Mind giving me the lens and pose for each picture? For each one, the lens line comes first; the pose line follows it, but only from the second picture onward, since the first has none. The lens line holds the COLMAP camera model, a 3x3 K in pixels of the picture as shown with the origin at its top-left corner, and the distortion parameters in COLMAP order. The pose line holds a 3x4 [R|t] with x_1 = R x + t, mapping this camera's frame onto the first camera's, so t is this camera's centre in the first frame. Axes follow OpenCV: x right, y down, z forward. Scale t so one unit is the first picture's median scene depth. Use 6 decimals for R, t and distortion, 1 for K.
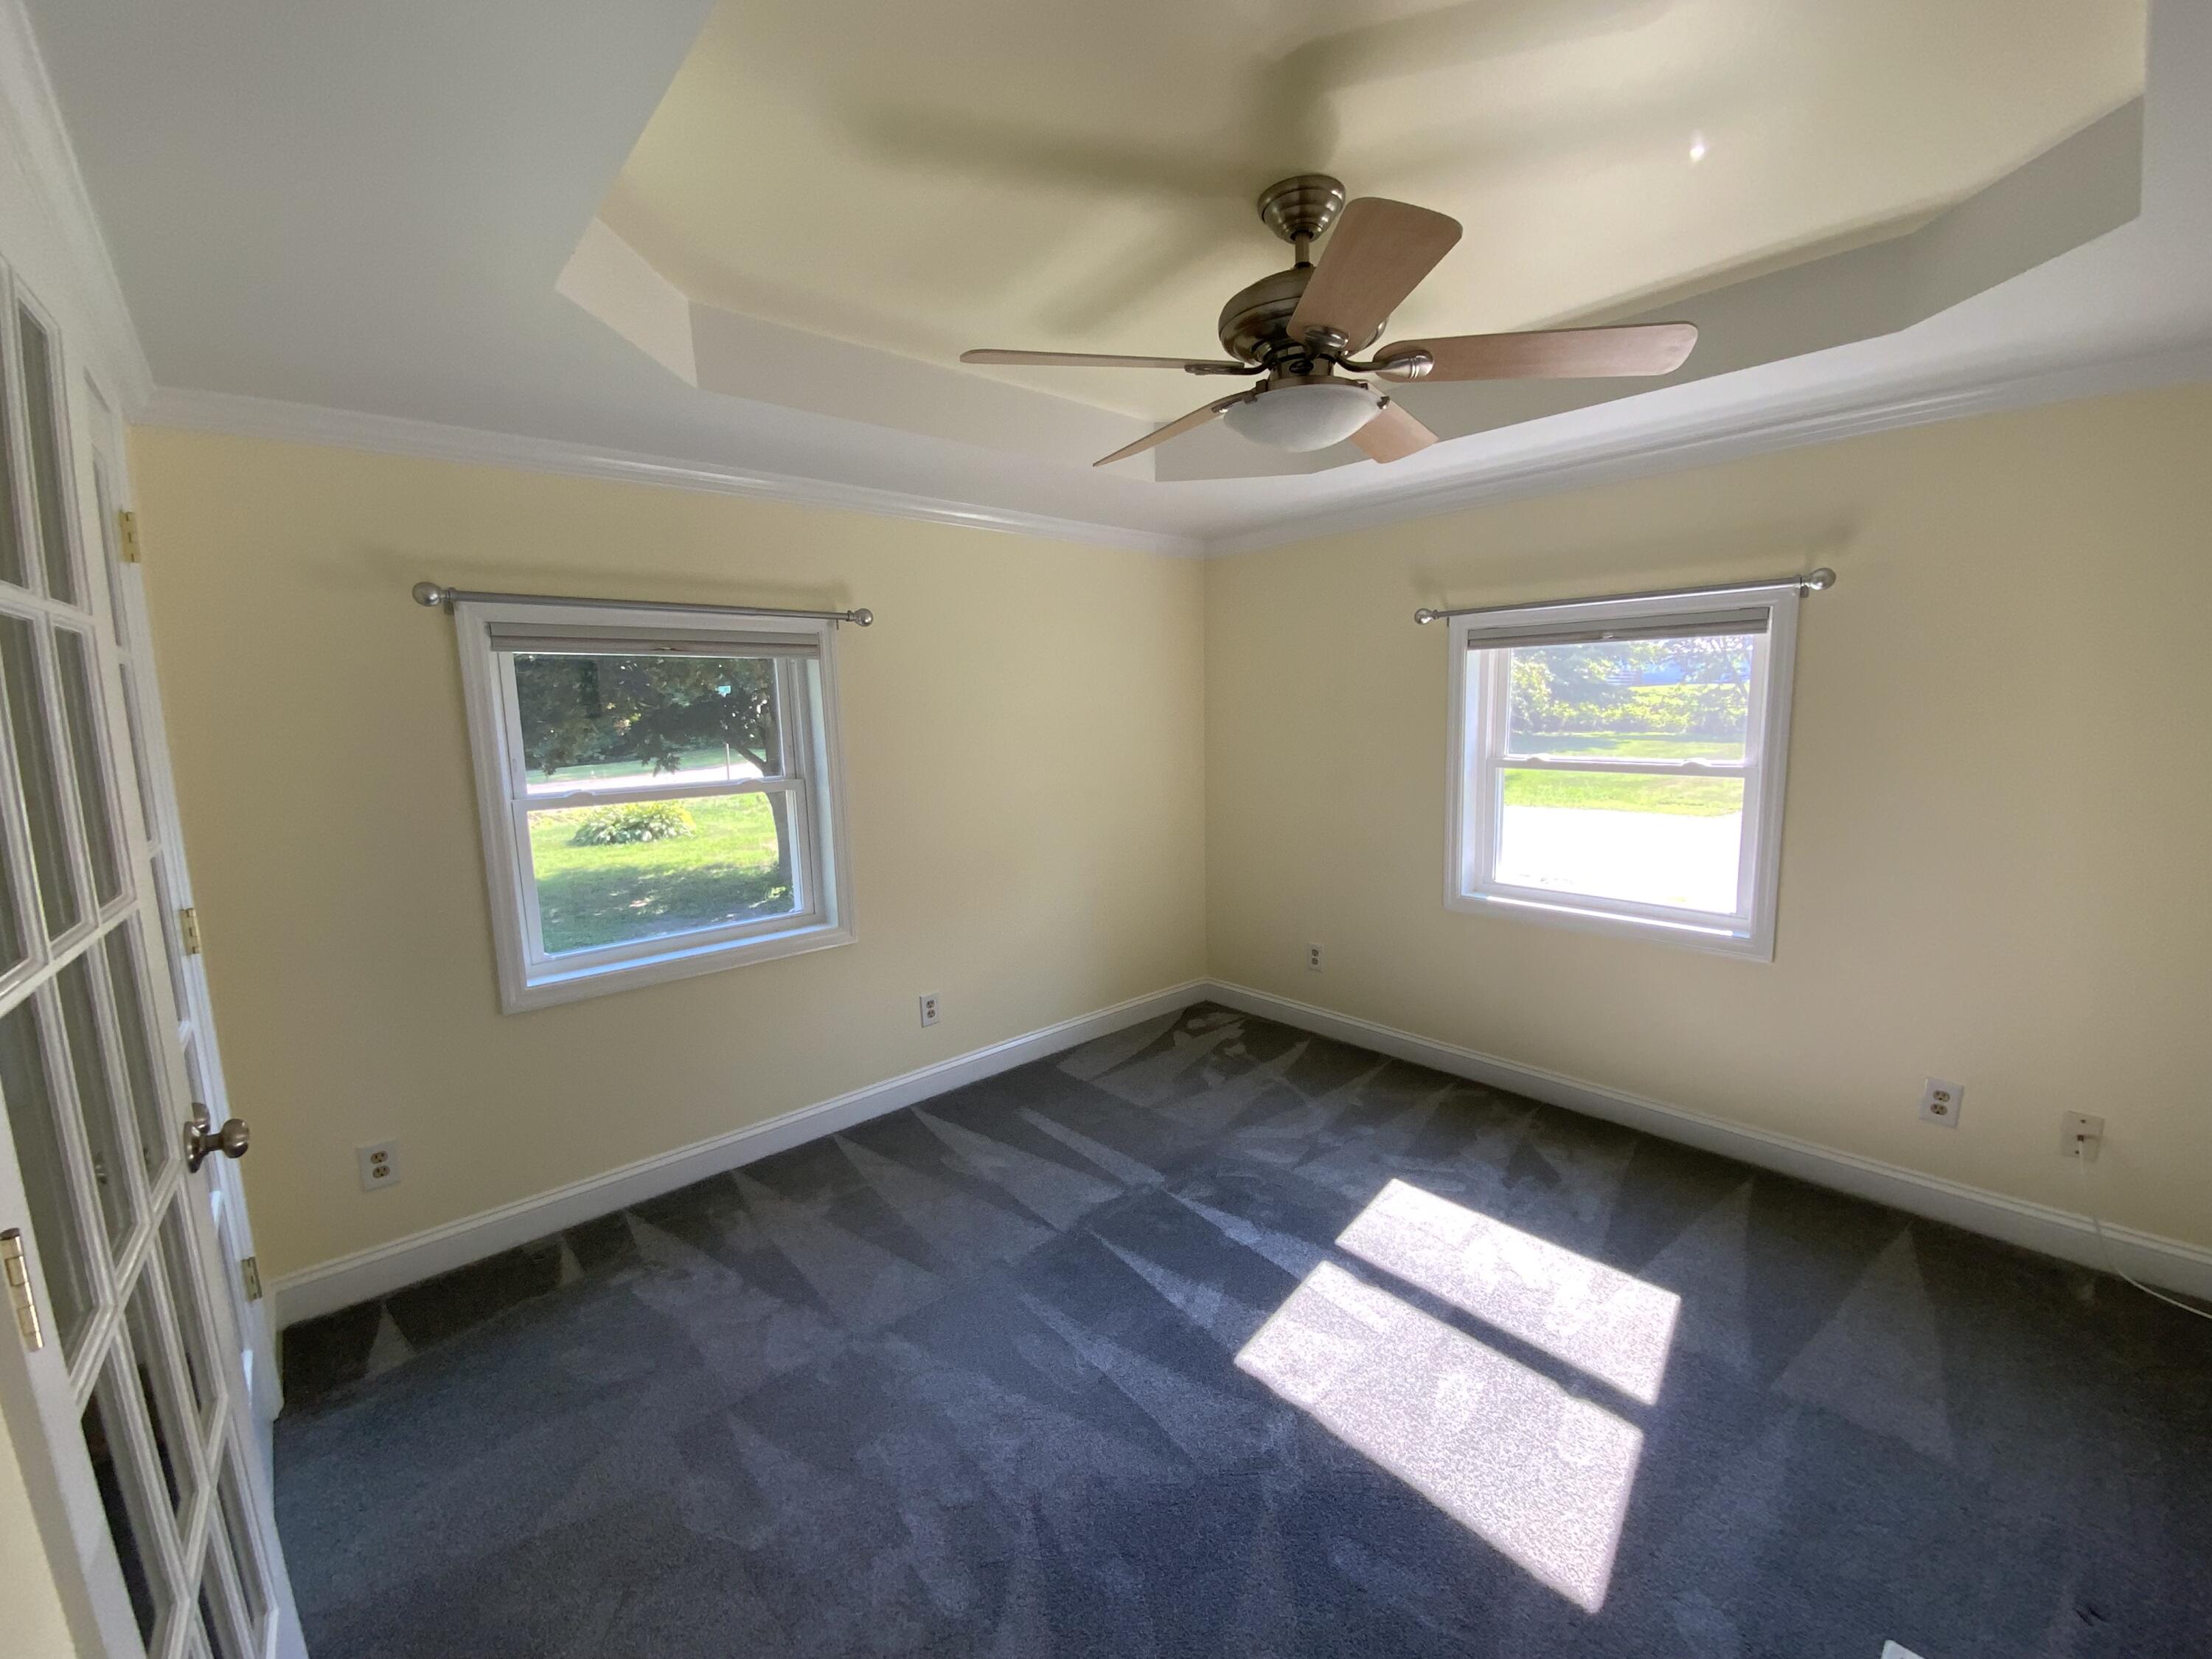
lens RADIAL K [[887.1, 0, 1106.0], [0, 887.1, 829.5], [0, 0, 1]] dist [-0.001849, -0.009475]
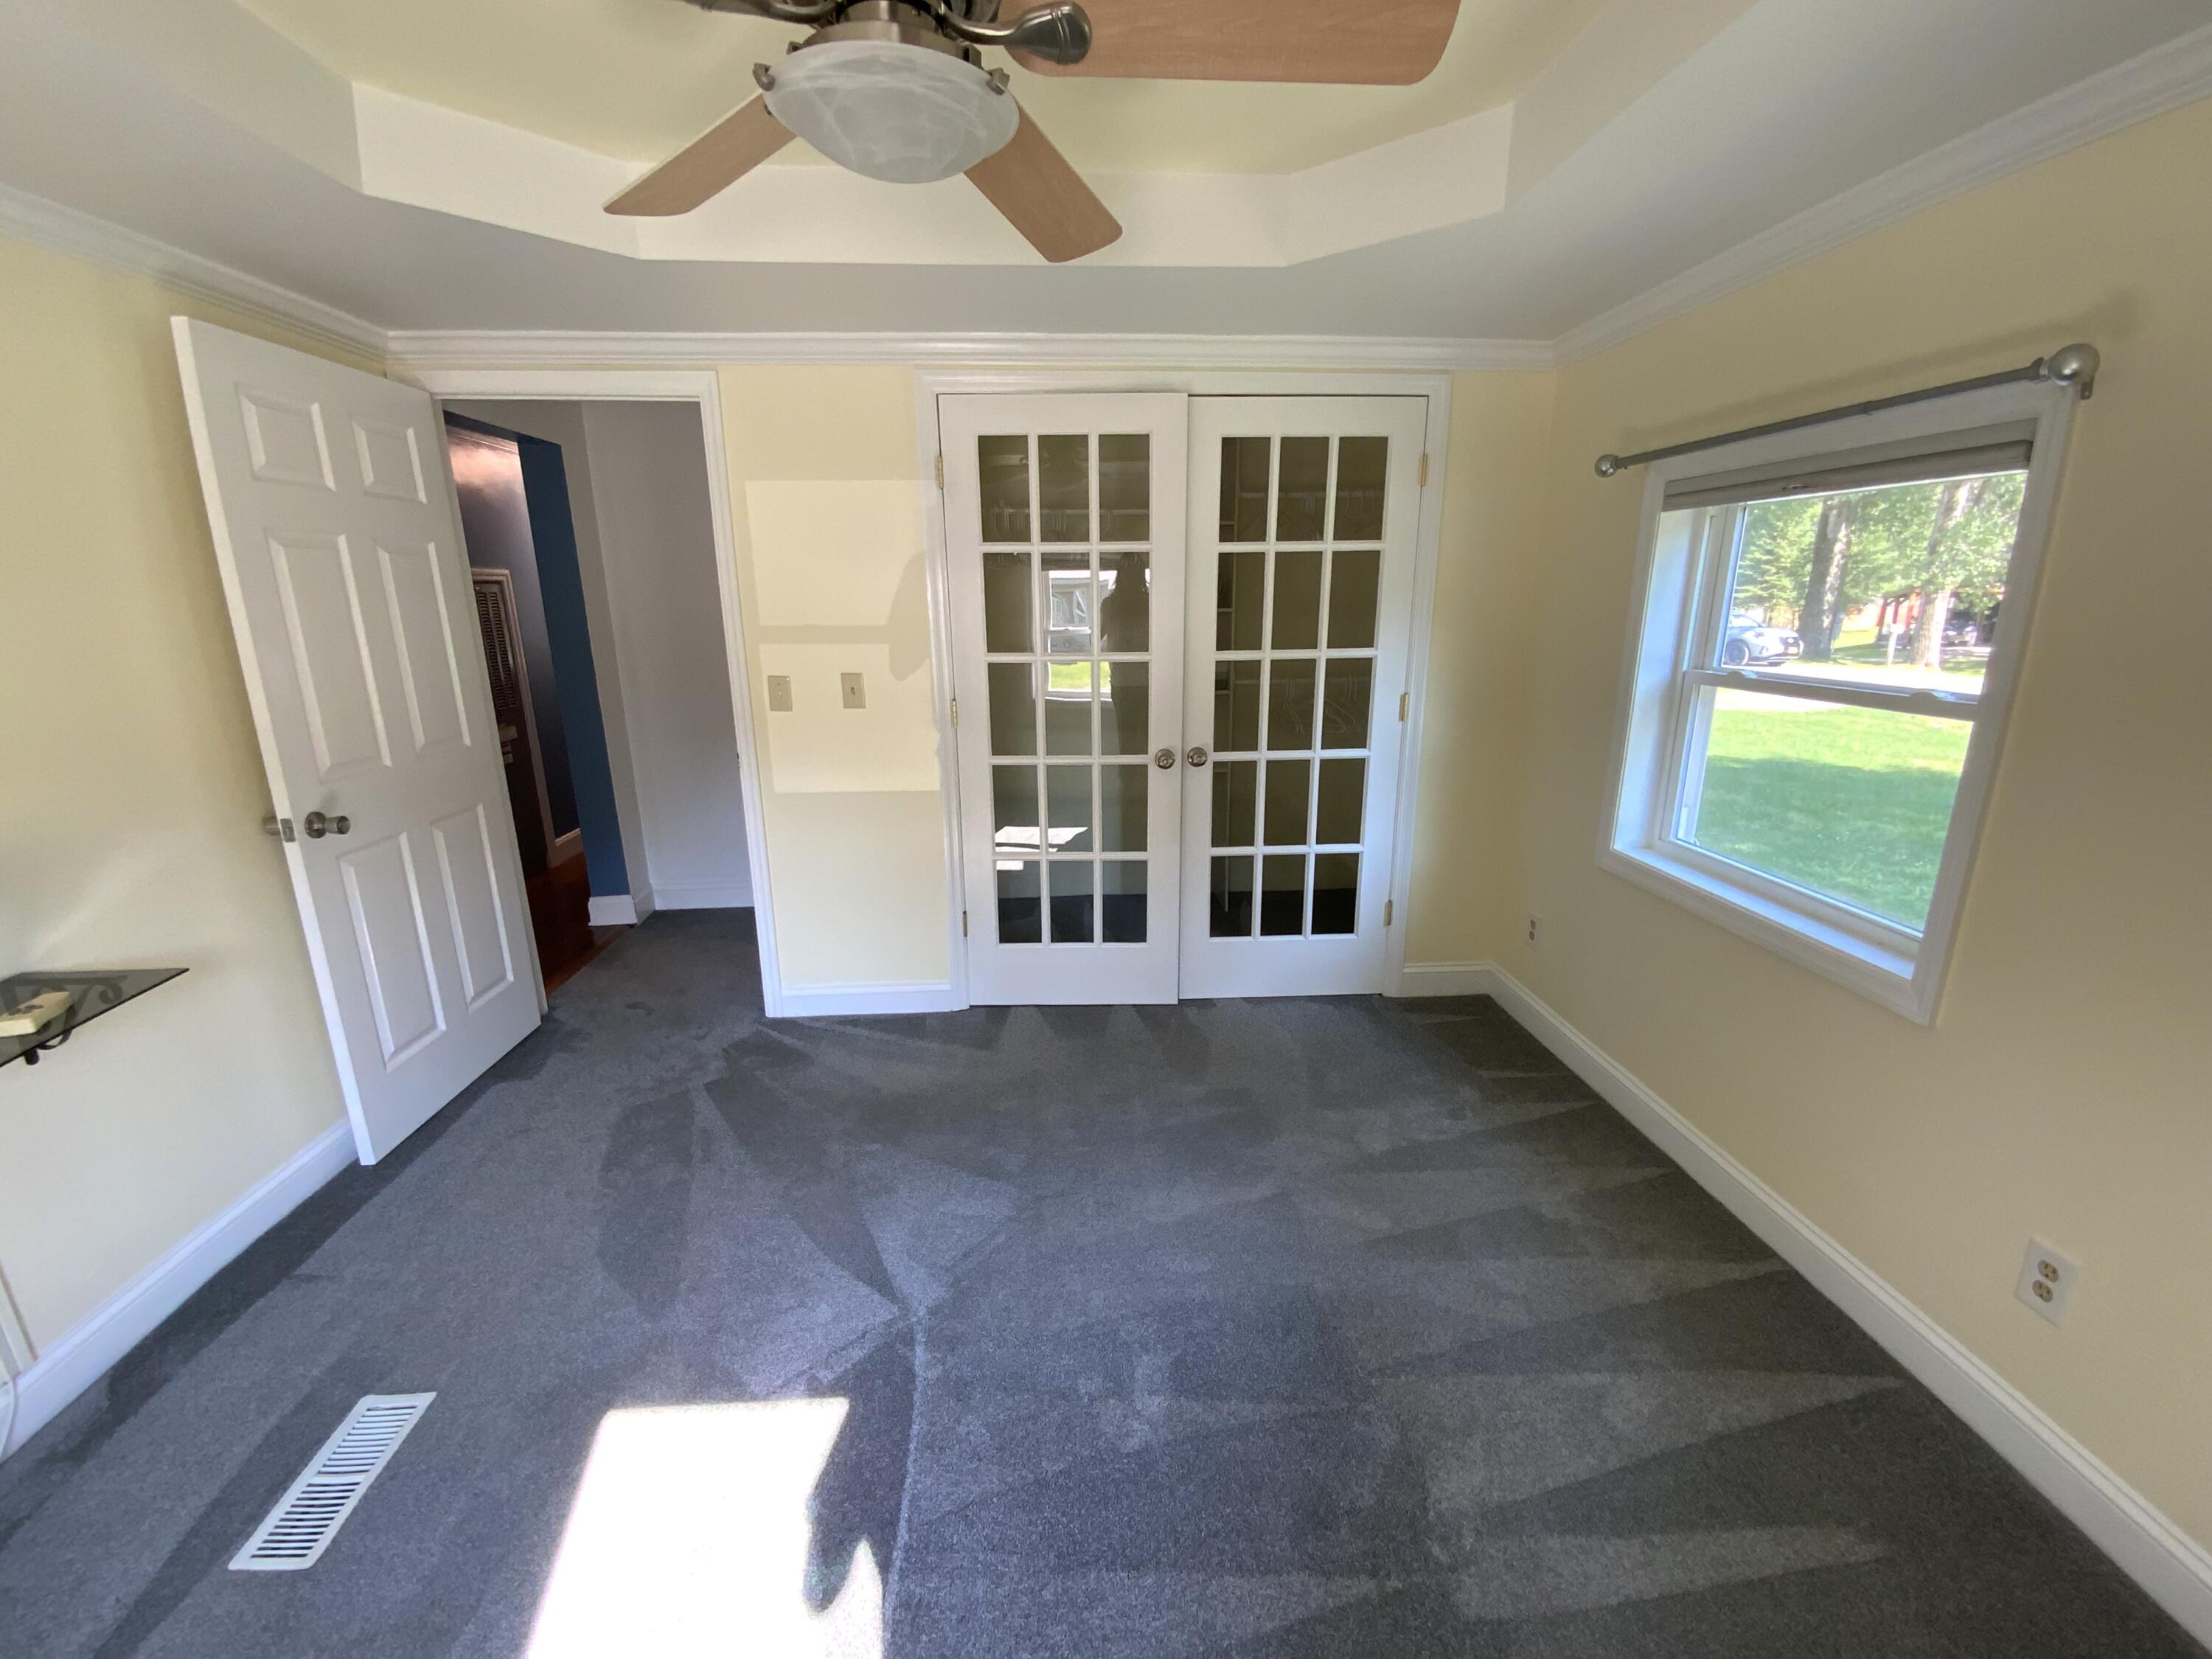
lens RADIAL K [[887.1, 0, 1106.0], [0, 887.1, 829.5], [0, 0, 1]] dist [-0.001849, -0.009475]
pose [[-0.609947, 0.232137, -0.757679, 0.485681], [-0.086100, 0.931057, 0.354569, -0.158256], [0.787751, 0.281504, -0.547908, 1.090900]]
